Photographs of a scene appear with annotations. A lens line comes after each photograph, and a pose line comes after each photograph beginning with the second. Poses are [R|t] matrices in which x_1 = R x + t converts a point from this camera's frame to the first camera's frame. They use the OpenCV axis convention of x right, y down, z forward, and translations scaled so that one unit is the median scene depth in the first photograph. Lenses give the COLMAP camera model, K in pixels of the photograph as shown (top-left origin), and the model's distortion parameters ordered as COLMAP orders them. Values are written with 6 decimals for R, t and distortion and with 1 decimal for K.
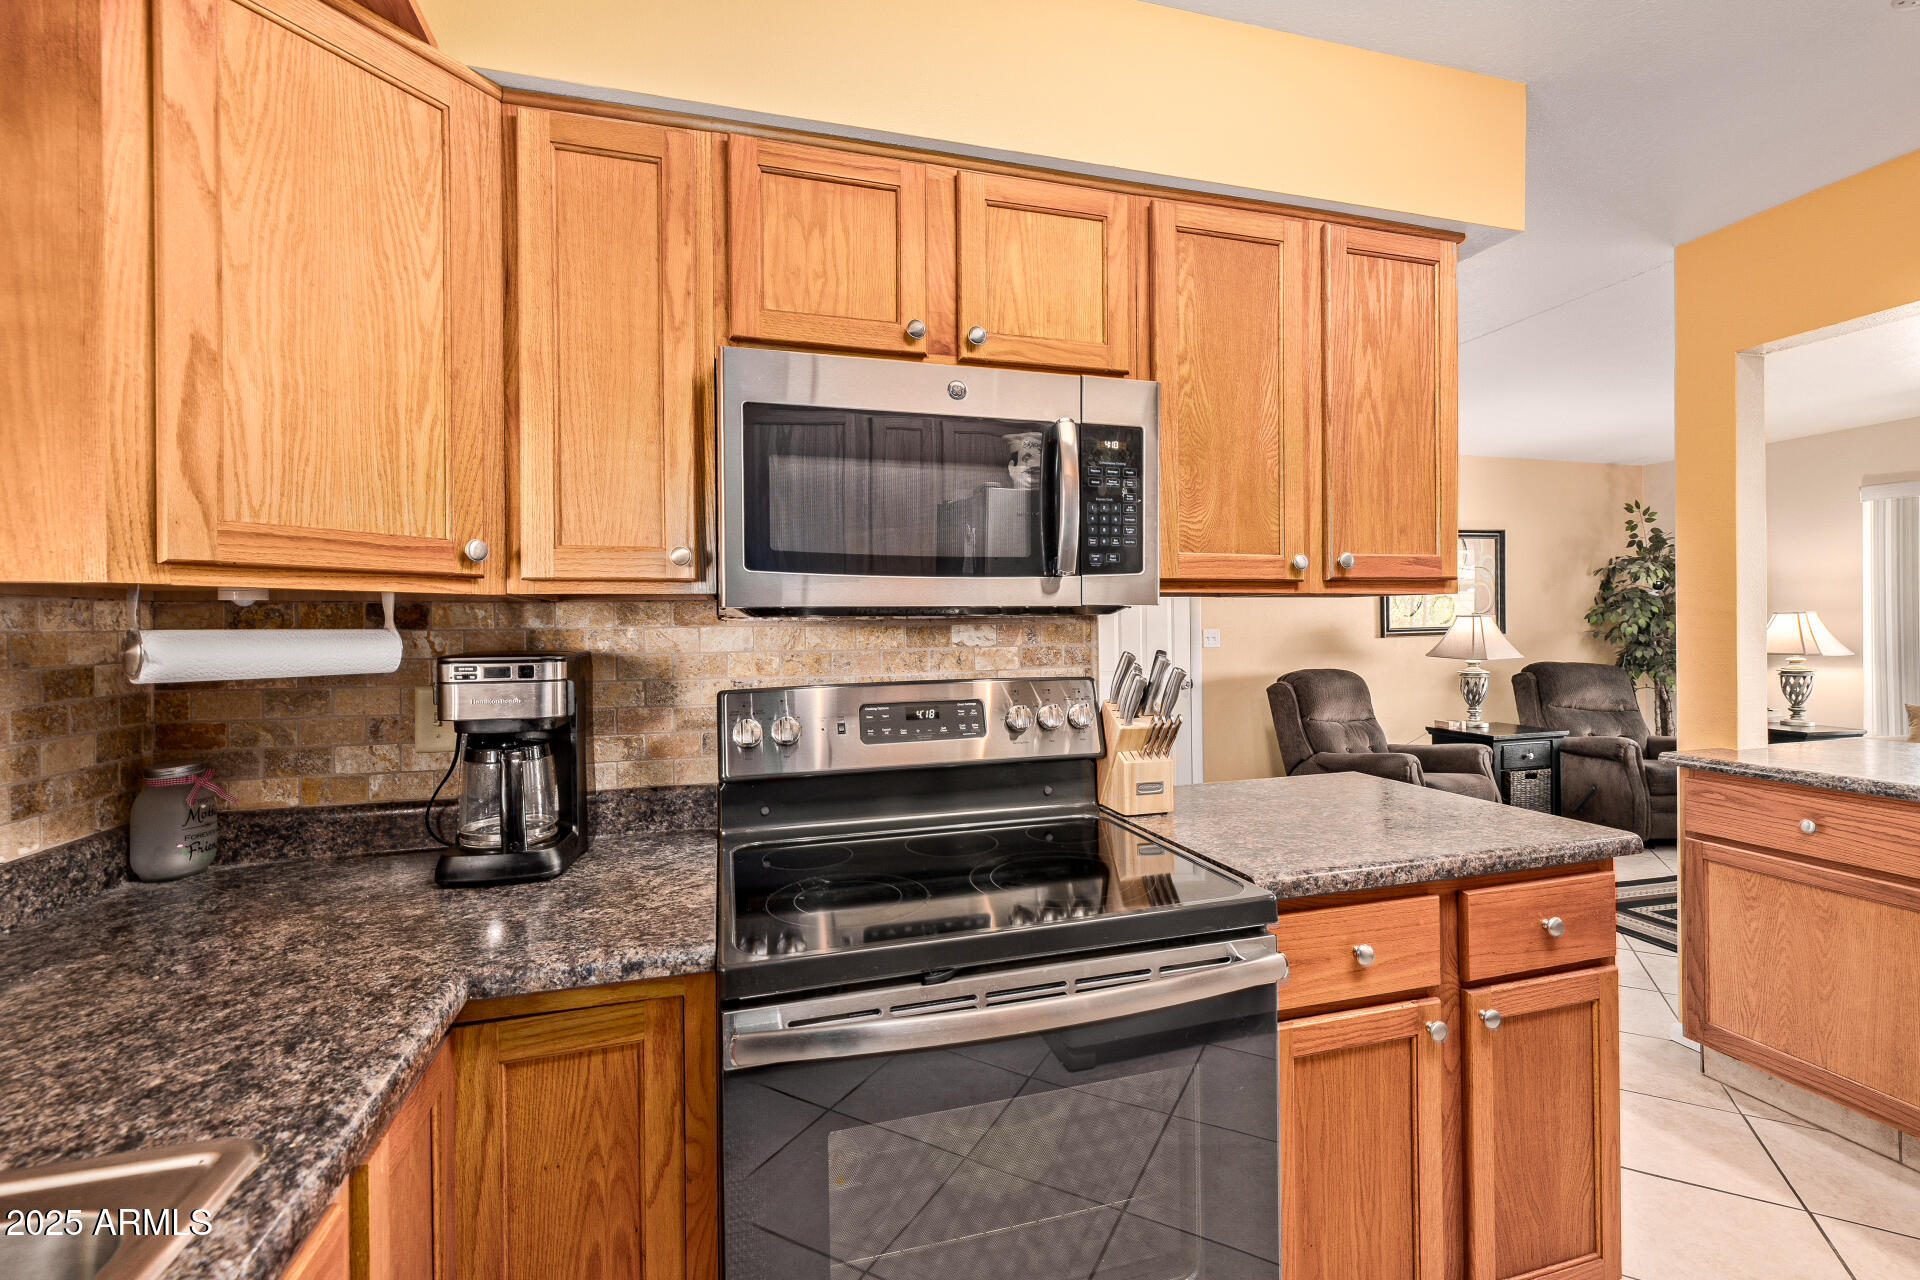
lens RADIAL K [[810.7, 0, 961.2], [0, 810.7, 630.3], [0, 0, 1]] dist [-0.001020, 0.000173]
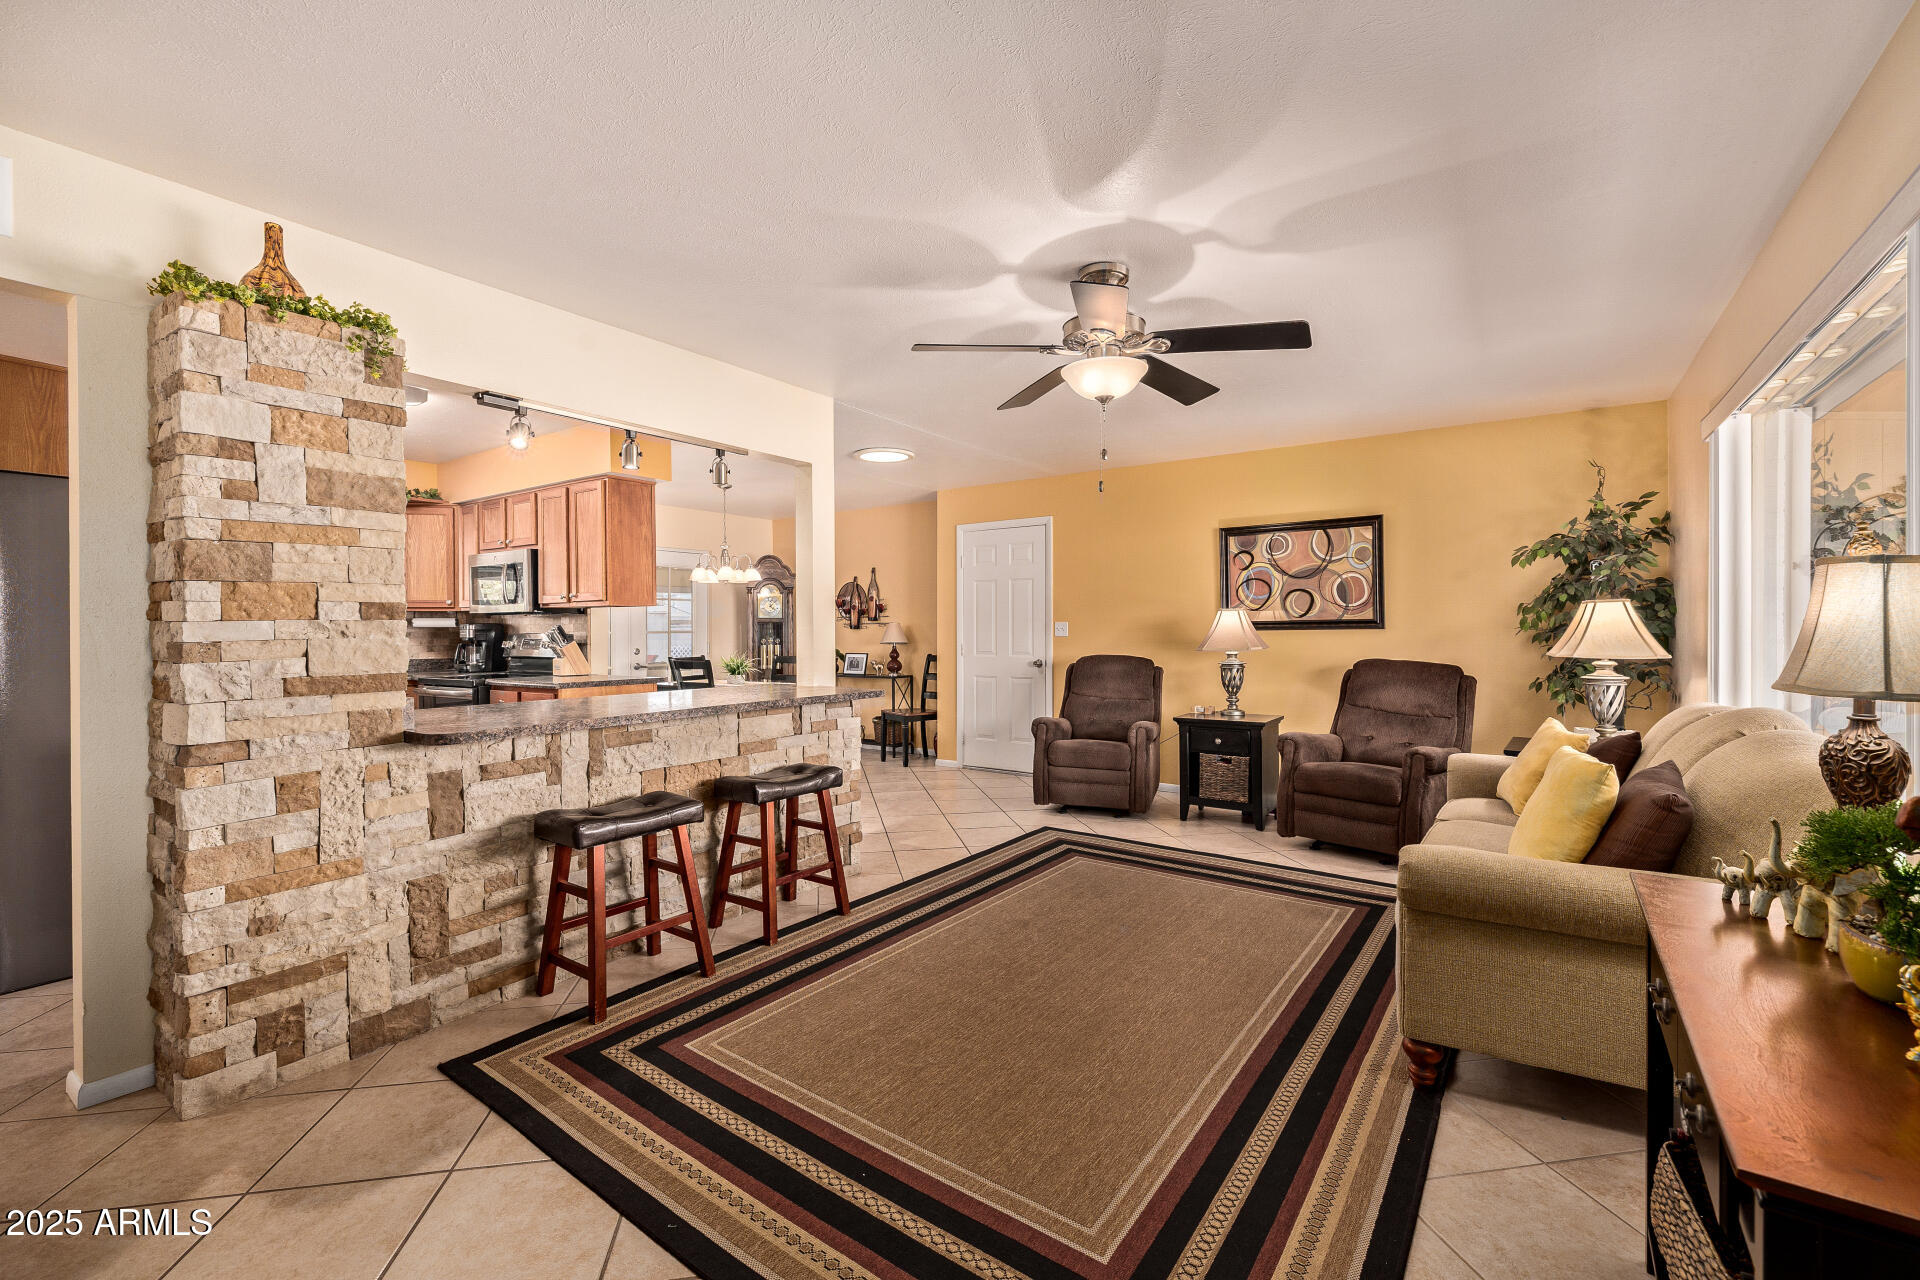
lens RADIAL K [[810.7, 0, 950.0], [0, 810.7, 631.2], [0, 0, 1]] dist [-0.001020, 0.000173]
pose [[0.630834, 0.010898, -0.775841, 1.234551], [-0.007616, 0.999940, 0.007853, 0.004274], [0.775881, 0.000955, 0.630879, 0.050923]]
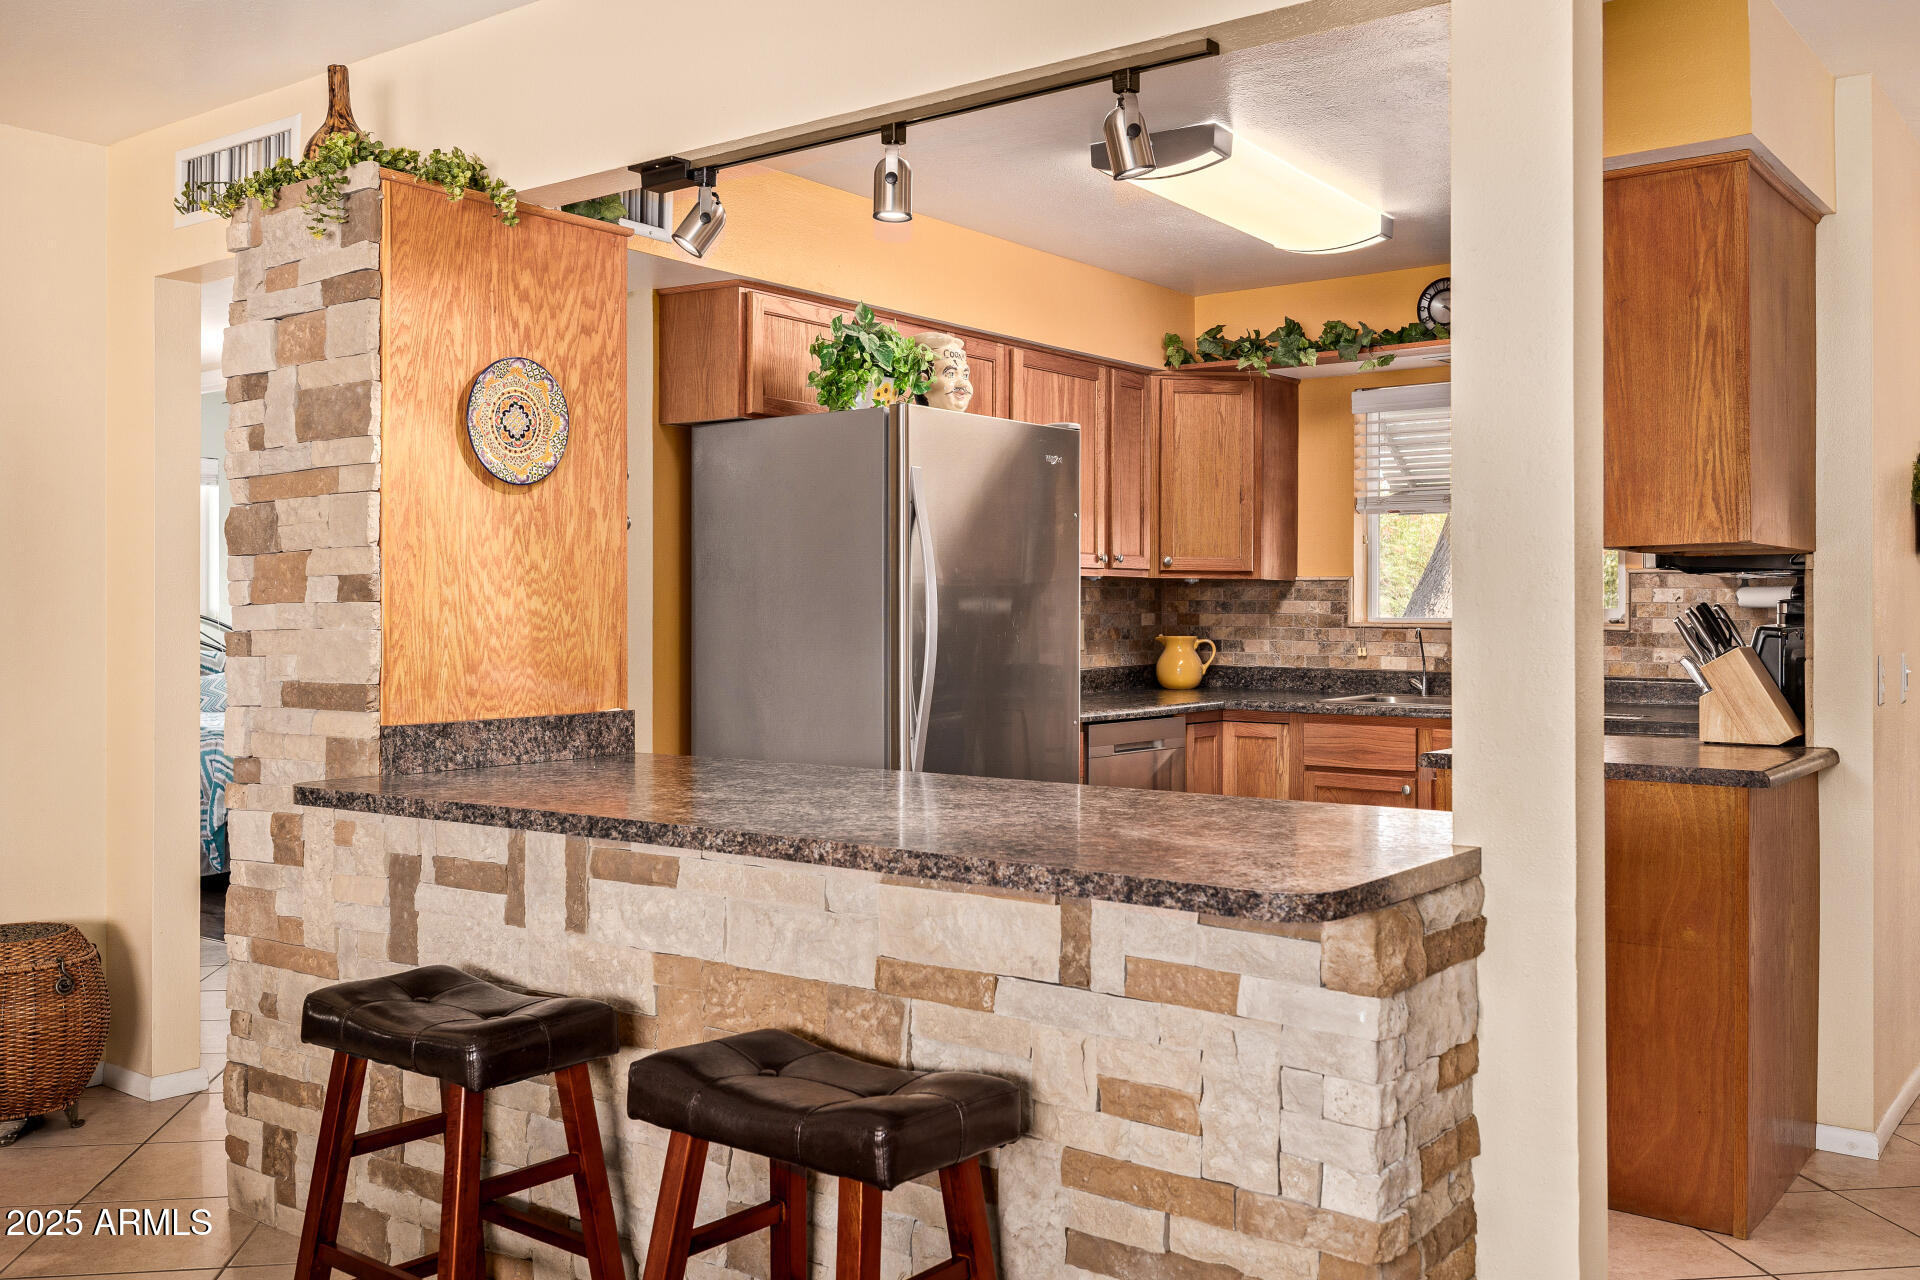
lens RADIAL K [[1679.5, 0, 956.9], [0, 1679.5, 606.6], [0, 0, 1]] dist [0.001120, -0.009156]
pose [[-0.796909, 0.008470, -0.604040, 0.853461], [0.005268, 0.999961, 0.007071, 0.002633], [0.604076, 0.002453, -0.796923, 0.757862]]
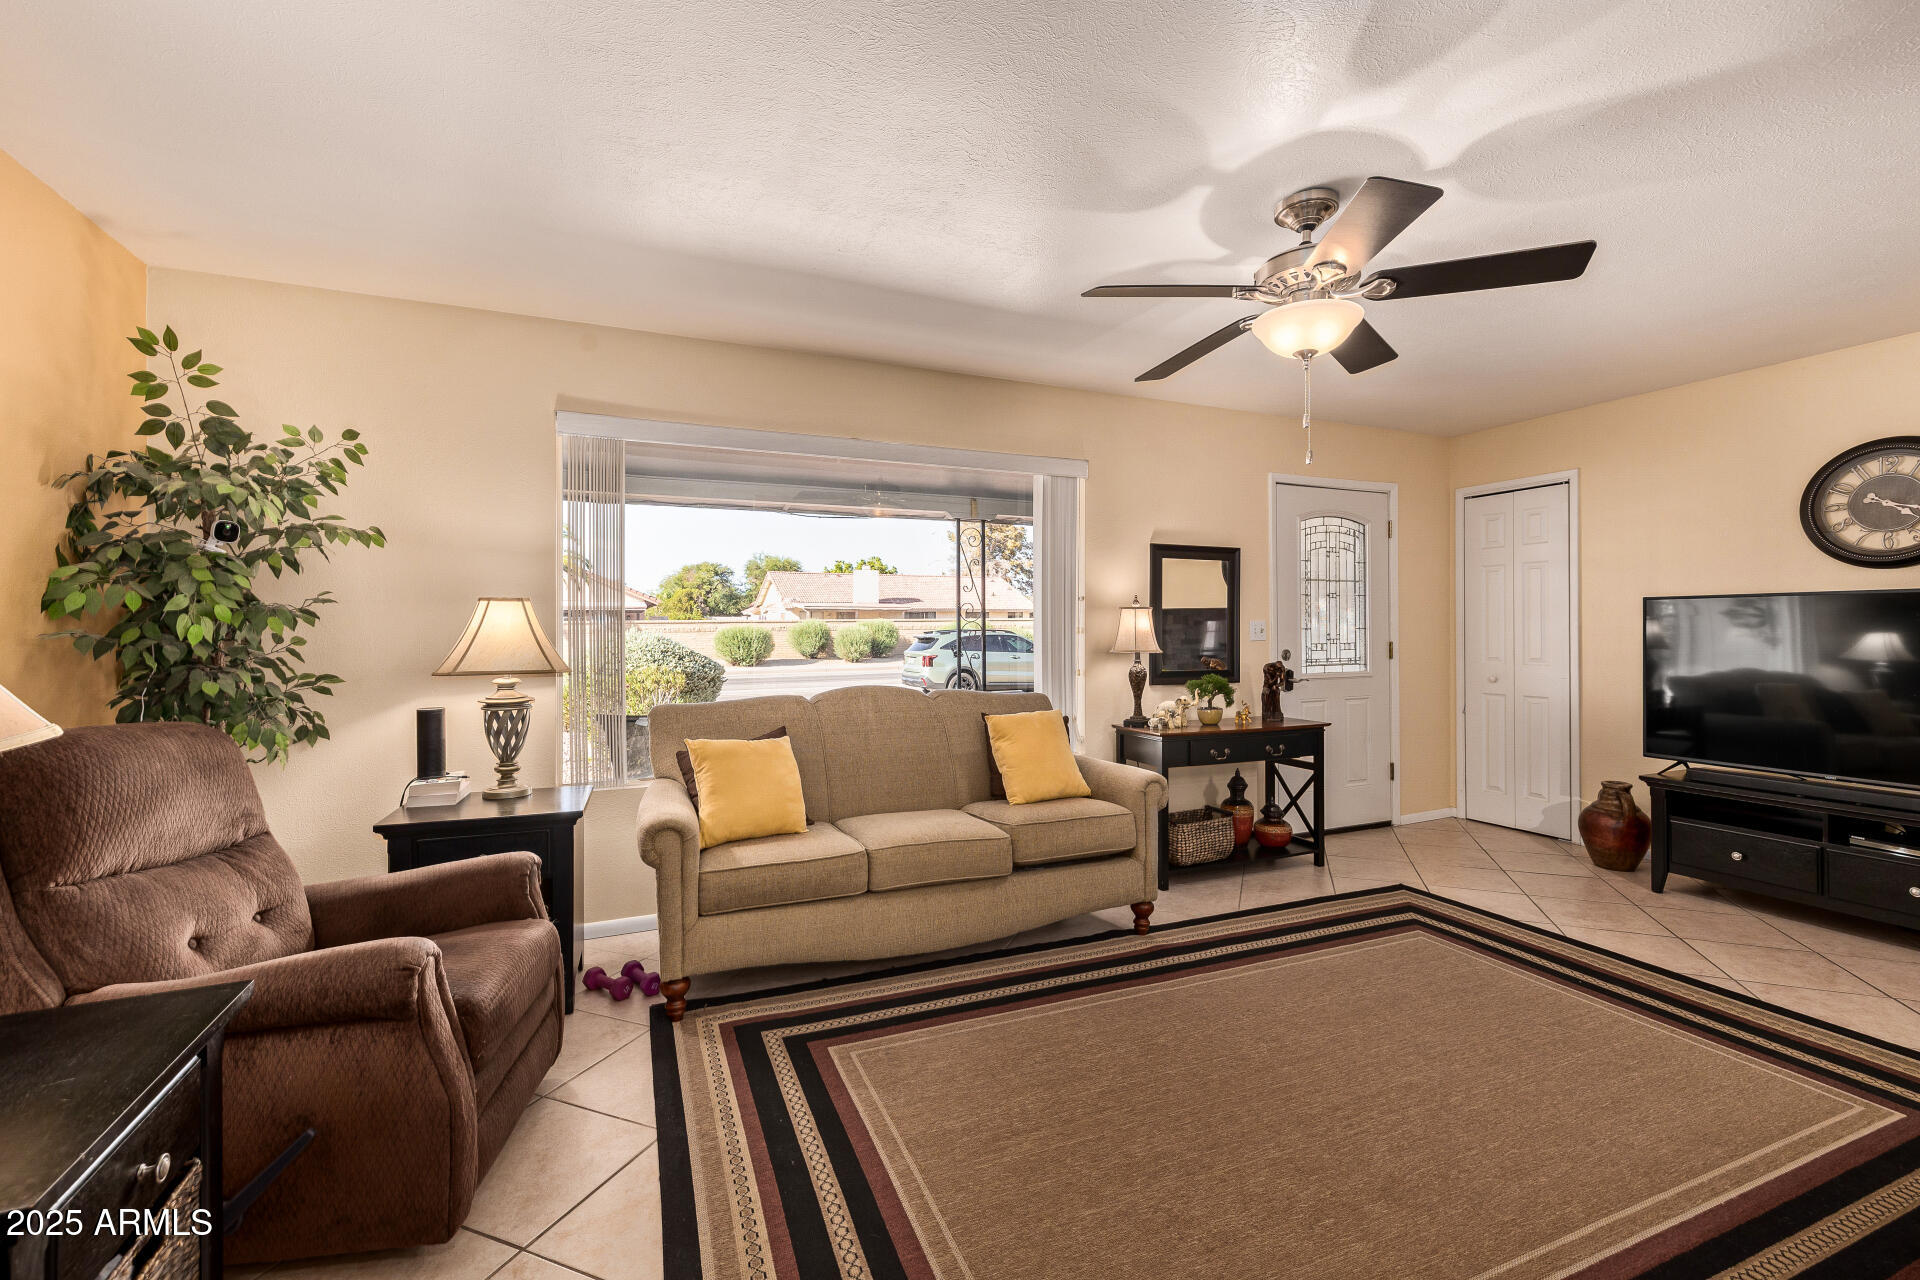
lens RADIAL K [[810.7, 0, 955.2], [0, 810.7, 627.3], [0, 0, 1]] dist [-0.001020, 0.000173]
pose [[-0.133700, 0.013409, 0.990931, 0.420051], [0.009951, 0.999876, -0.012187, 0.007984], [-0.990972, 0.008231, -0.133817, 0.762025]]
